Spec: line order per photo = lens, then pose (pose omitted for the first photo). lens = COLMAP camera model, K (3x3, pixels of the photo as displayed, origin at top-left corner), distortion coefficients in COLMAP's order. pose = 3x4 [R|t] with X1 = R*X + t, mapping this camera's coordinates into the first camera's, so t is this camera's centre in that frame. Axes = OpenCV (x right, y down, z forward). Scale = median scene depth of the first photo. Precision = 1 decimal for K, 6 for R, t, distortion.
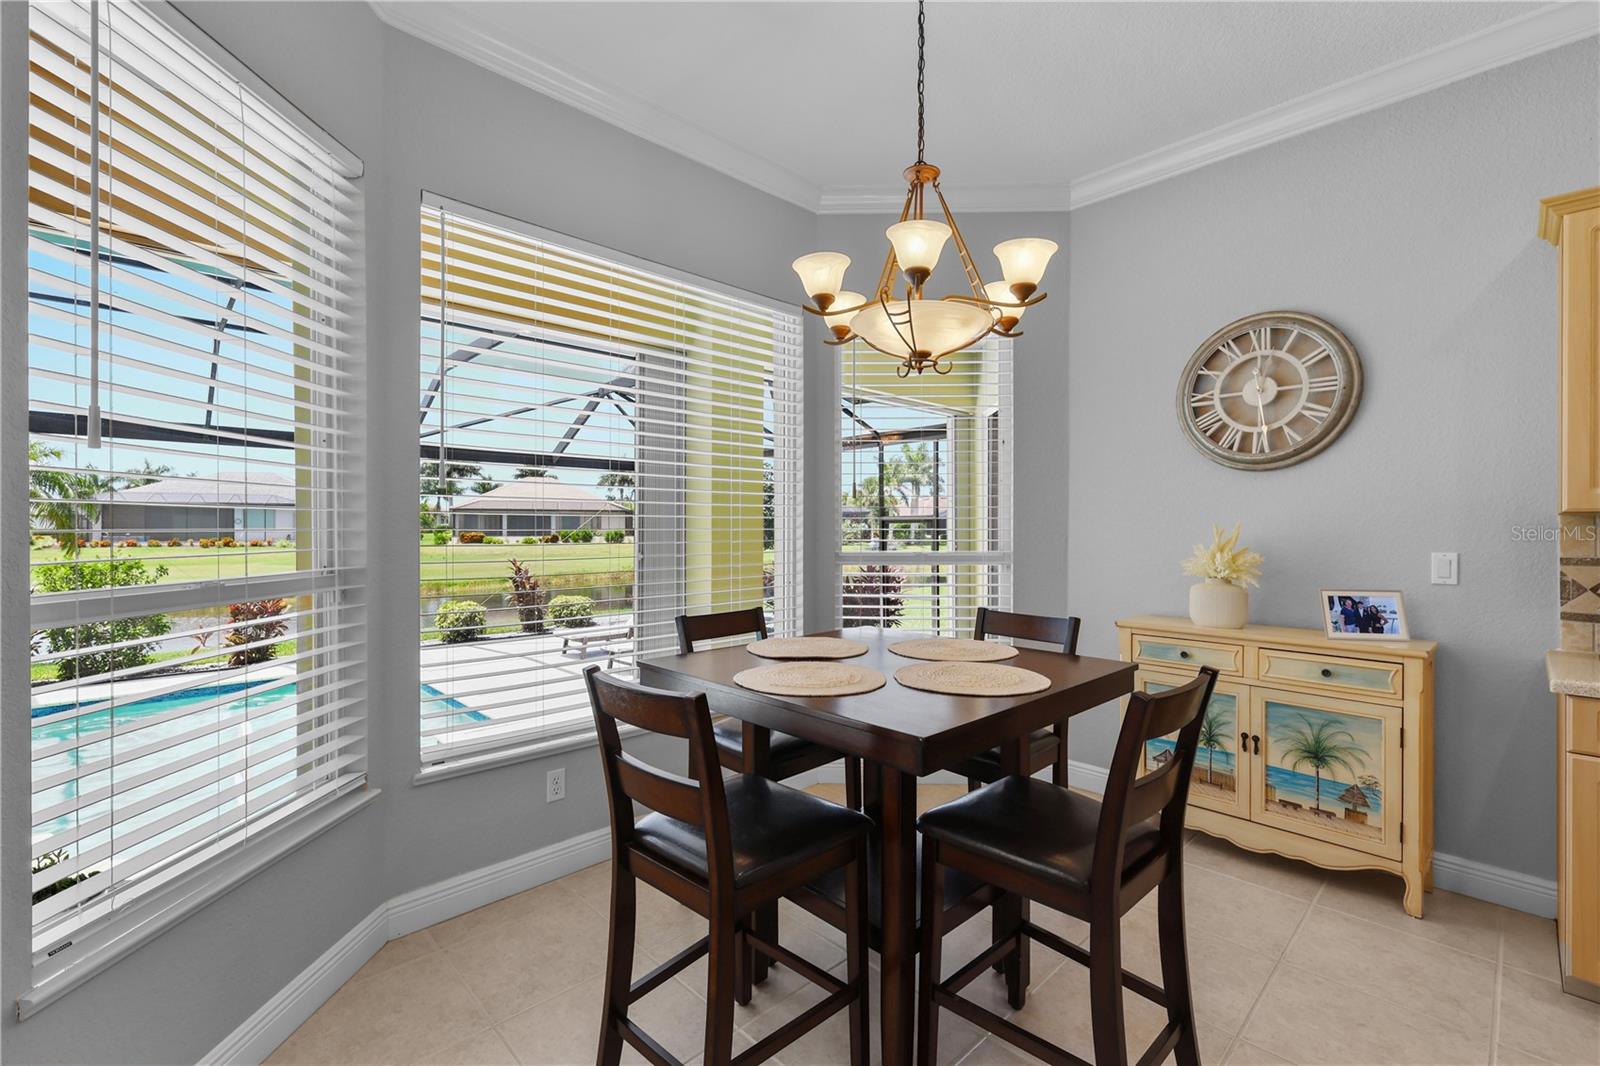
lens RADIAL K [[696.5, 0, 801.6], [0, 696.5, 527.9], [0, 0, 1]] dist [0.003928, -0.000740]
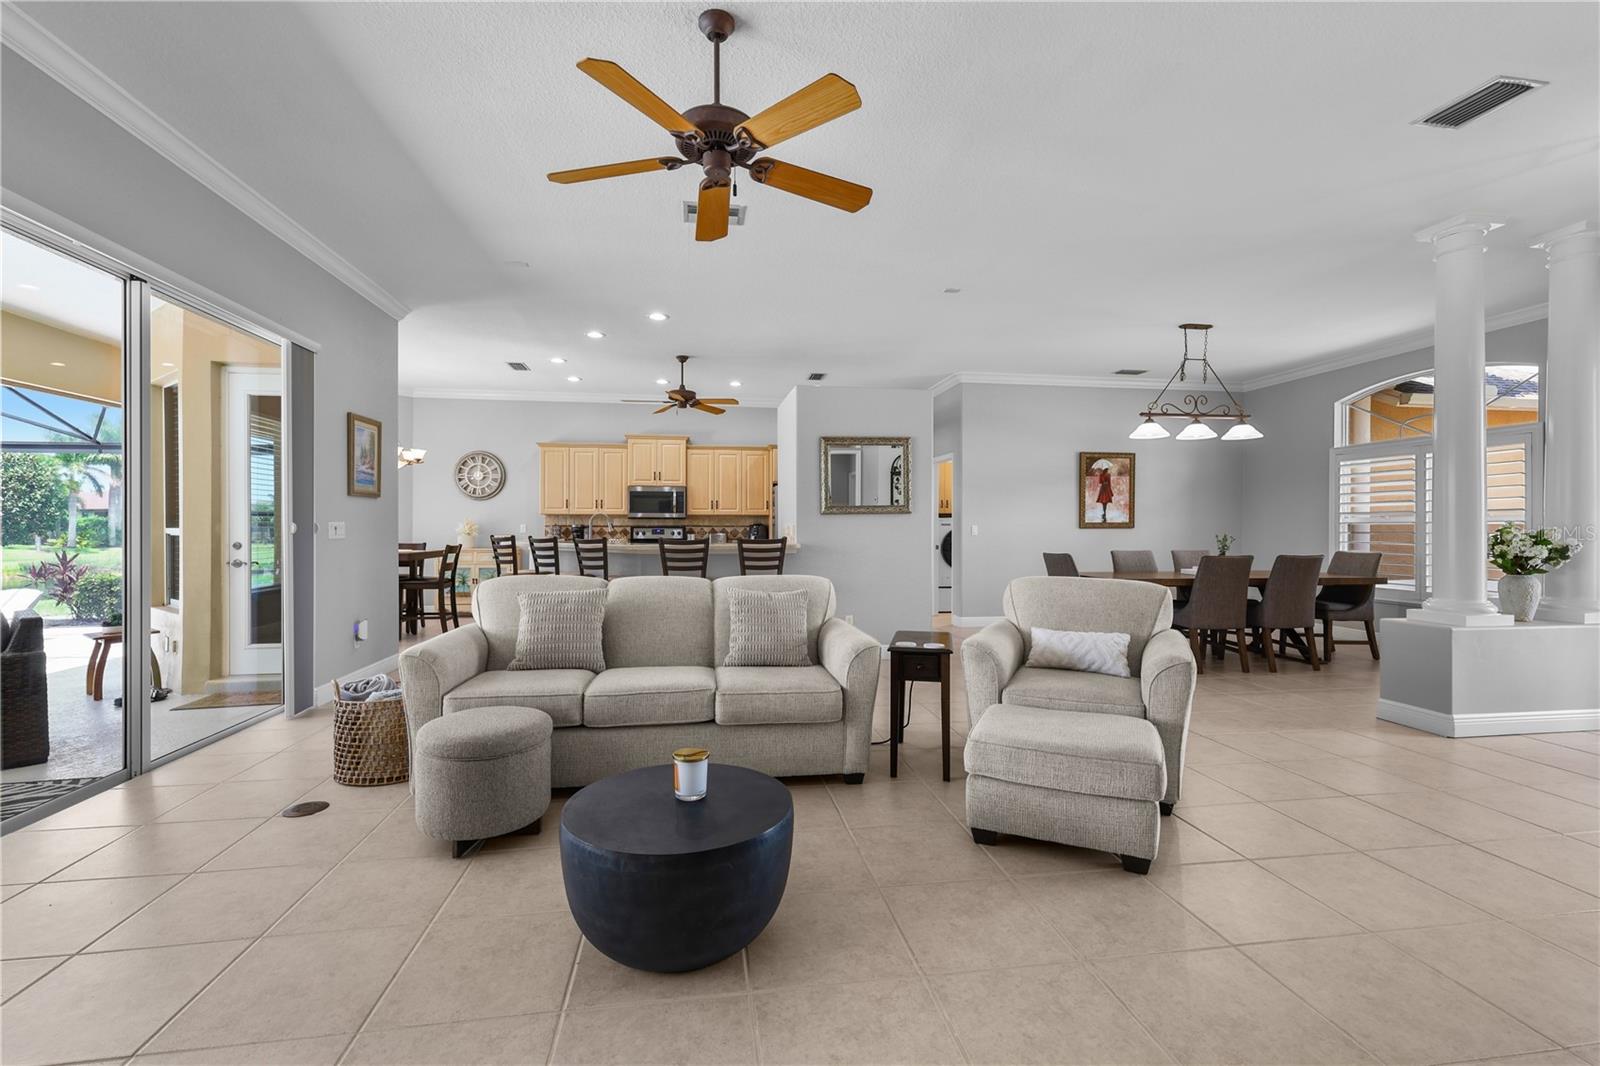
lens RADIAL K [[696.5, 0, 802.4], [0, 696.5, 527.5], [0, 0, 1]] dist [0.003928, -0.000740]
pose [[0.568829, -0.002446, 0.822452, -1.141644], [-0.000245, 0.999995, 0.003144, 0.033781], [-0.822456, -0.001990, 0.568826, -2.062982]]
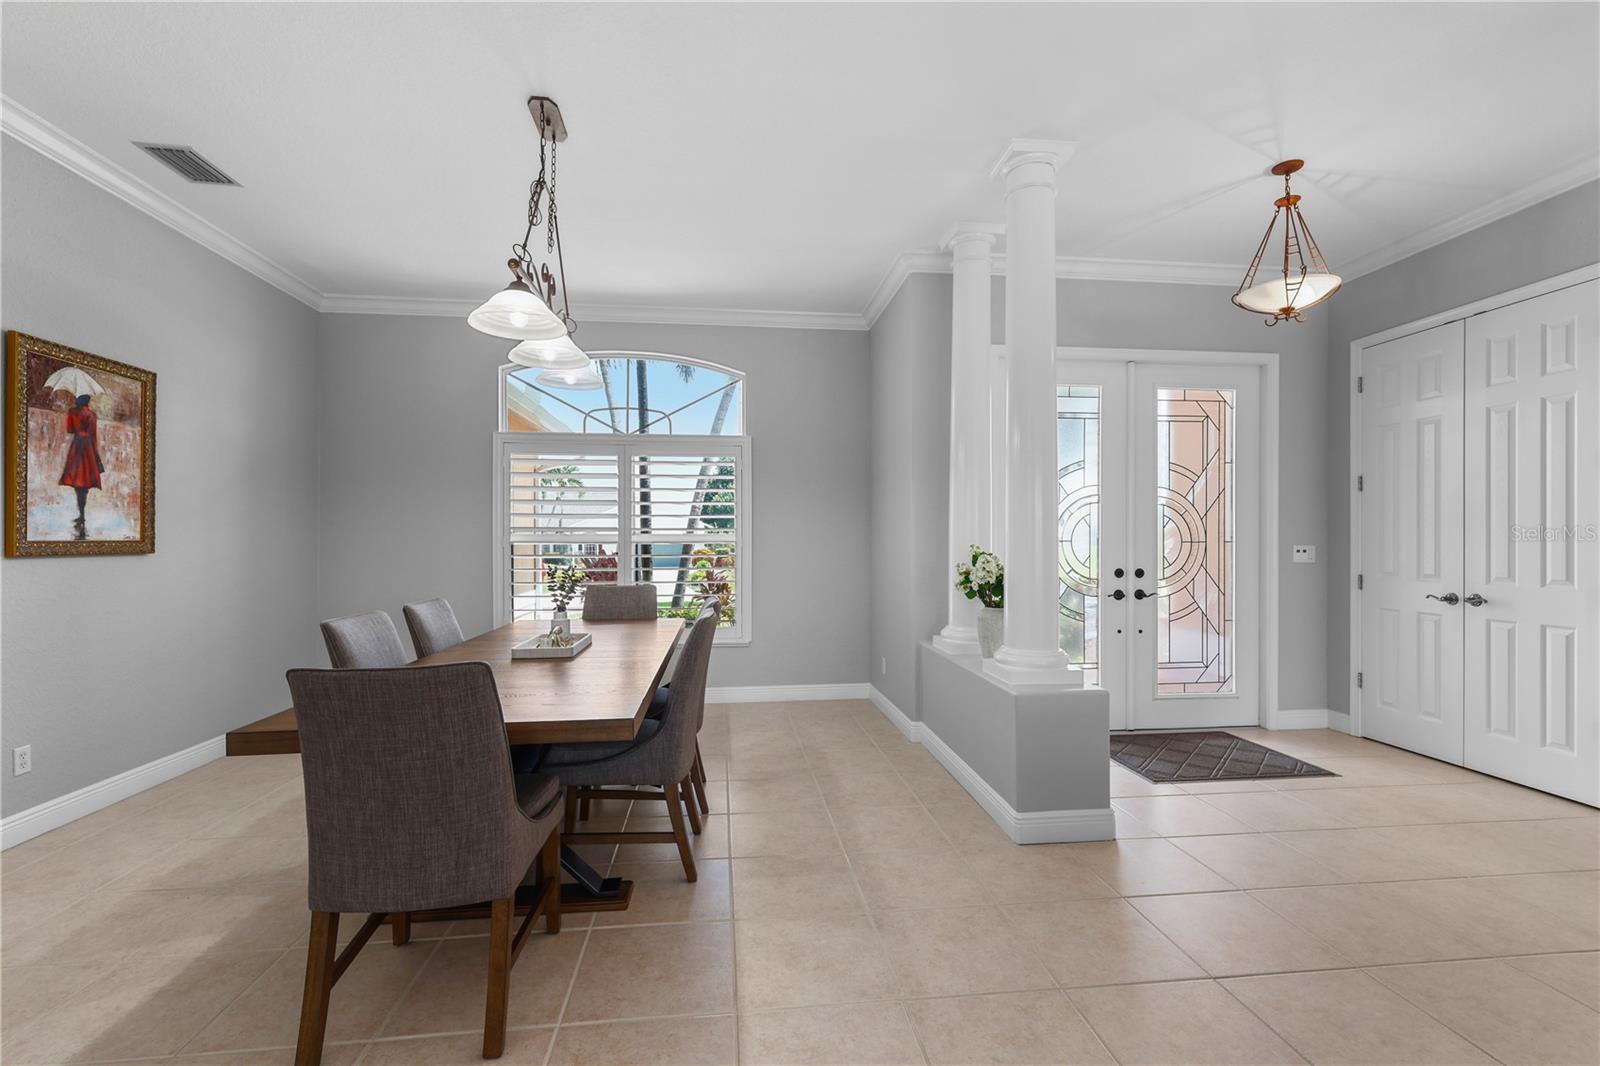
lens RADIAL K [[696.5, 0, 794.5], [0, 696.5, 548.2], [0, 0, 1]] dist [0.003928, -0.000740]
pose [[-0.792650, -0.010022, 0.609595, 0.450942], [-0.003711, 0.999926, 0.011614, 0.017465], [-0.609666, 0.006944, -0.792628, -1.247404]]
